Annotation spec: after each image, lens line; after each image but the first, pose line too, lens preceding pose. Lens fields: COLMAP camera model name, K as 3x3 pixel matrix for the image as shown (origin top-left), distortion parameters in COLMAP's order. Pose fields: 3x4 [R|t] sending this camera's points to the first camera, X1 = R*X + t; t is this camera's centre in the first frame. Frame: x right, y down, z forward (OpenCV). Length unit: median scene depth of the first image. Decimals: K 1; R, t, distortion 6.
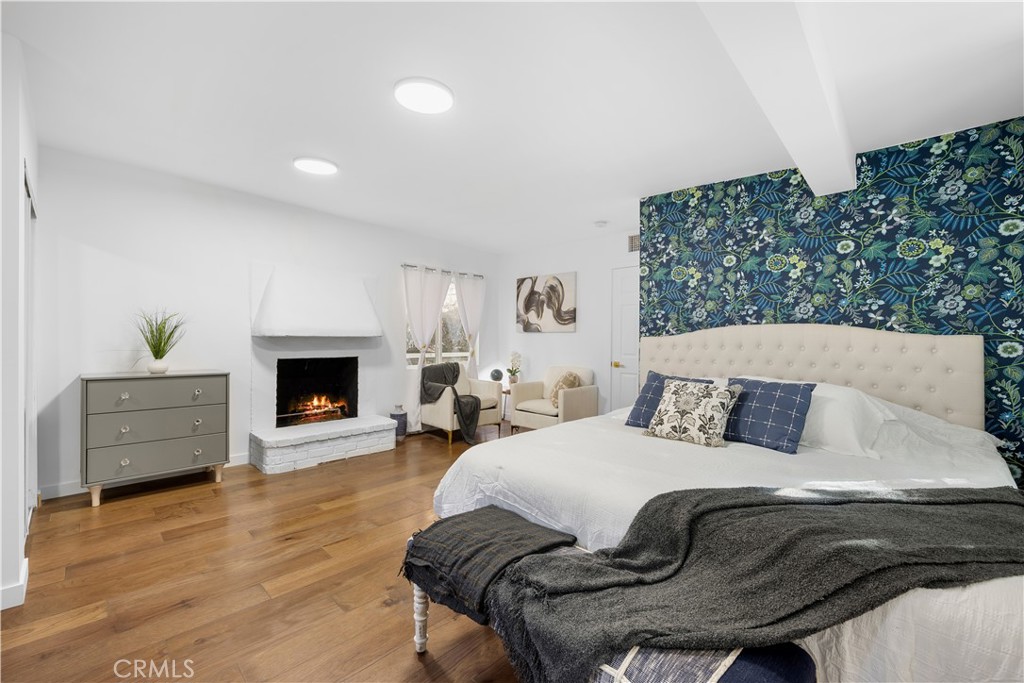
lens RADIAL K [[437.5, 0, 517.6], [0, 437.5, 342.8], [0, 0, 1]] dist [0.000146, -0.000016]
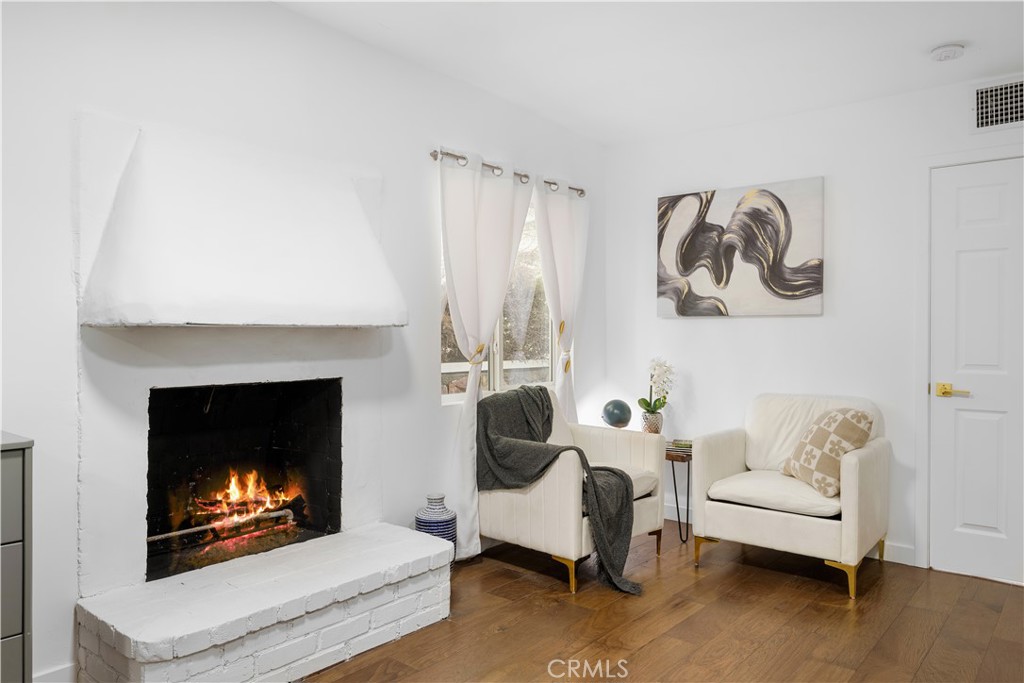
lens RADIAL K [[726.5, 0, 508.2], [0, 726.5, 335.9], [0, 0, 1]] dist [-0.000360, 0.004664]
pose [[0.997291, -0.004418, 0.073422, -0.238096], [0.004875, 0.999970, -0.006053, -0.000919], [-0.073394, 0.006395, 0.997283, 0.304930]]
